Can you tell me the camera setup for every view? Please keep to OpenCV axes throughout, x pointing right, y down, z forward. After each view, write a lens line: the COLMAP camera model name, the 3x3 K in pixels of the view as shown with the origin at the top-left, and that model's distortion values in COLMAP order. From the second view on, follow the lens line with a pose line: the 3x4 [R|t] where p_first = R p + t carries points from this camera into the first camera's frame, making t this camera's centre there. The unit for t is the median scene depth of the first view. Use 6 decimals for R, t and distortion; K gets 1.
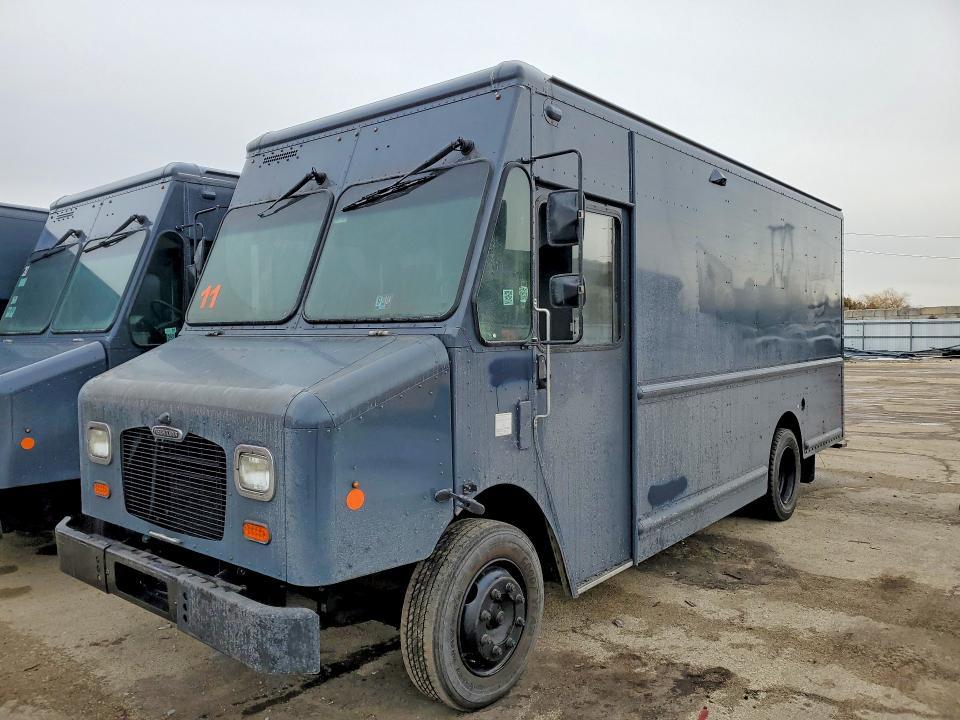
lens RADIAL K [[746.2, 0, 474.4], [0, 746.2, 347.5], [0, 0, 1]] dist [0.012474, -0.001044]
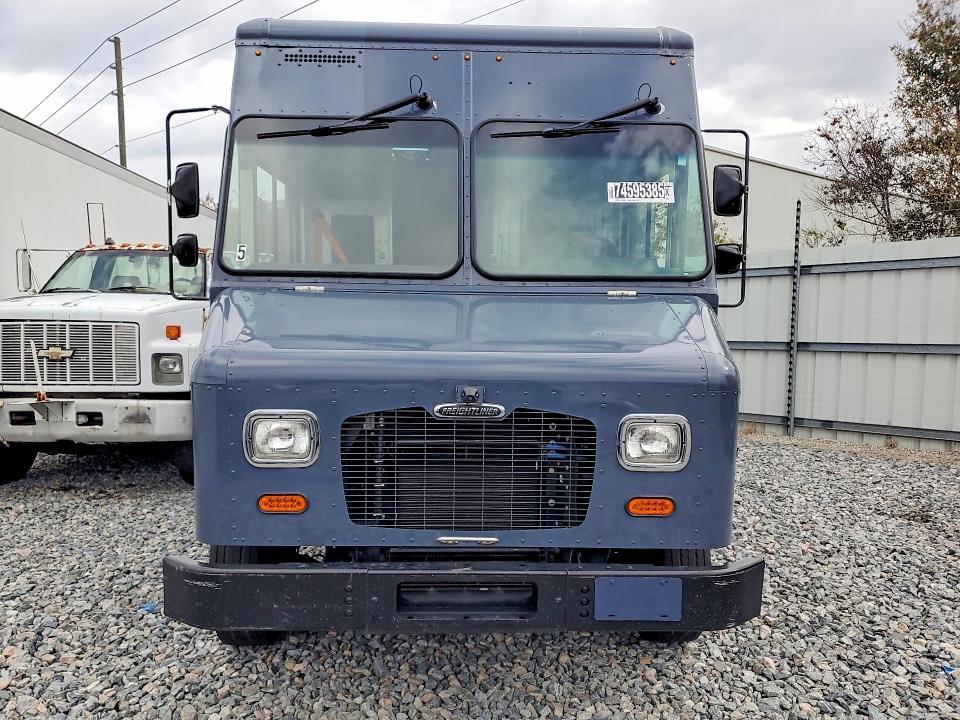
lens RADIAL K [[609.1, 0, 476.6], [0, 609.1, 394.9], [0, 0, 1]] dist [-0.002124, -0.001106]
pose [[0.758675, -0.084474, 0.645969, -0.809429], [-0.005945, 0.990619, 0.136525, 0.011048], [-0.651442, -0.107418, 0.751056, 0.519832]]
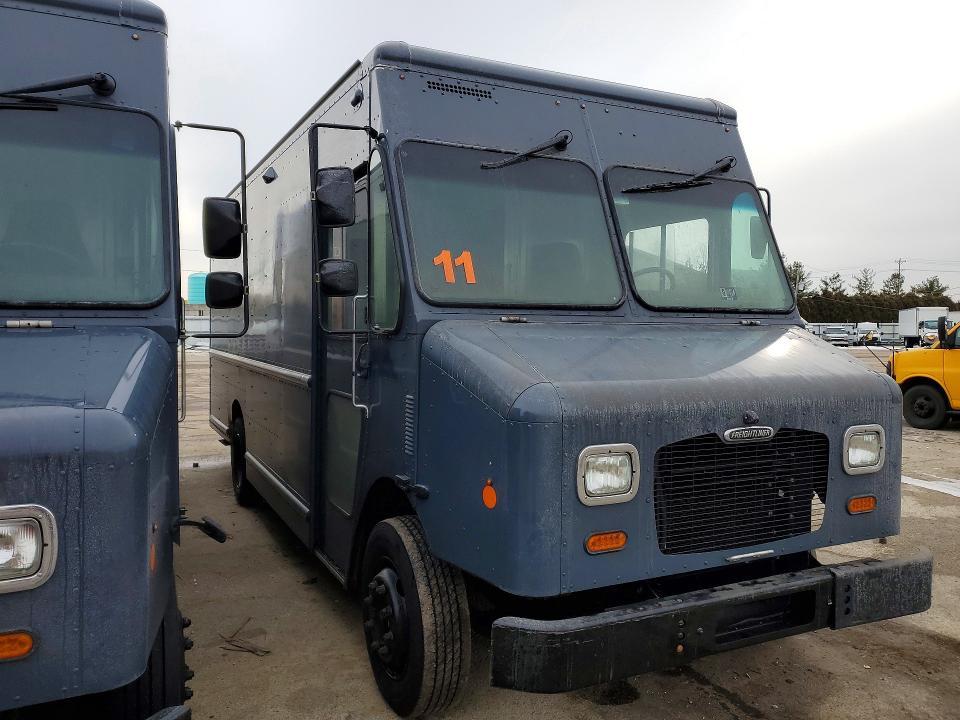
lens RADIAL K [[718.2, 0, 493.5], [0, 718.2, 356.9], [0, 0, 1]] dist [0.007794, 0.008106]
pose [[0.420329, -0.021429, 0.907119, -1.276767], [0.012123, 0.999764, 0.018000, 0.007261], [-0.907291, 0.003431, 0.420490, 0.916959]]
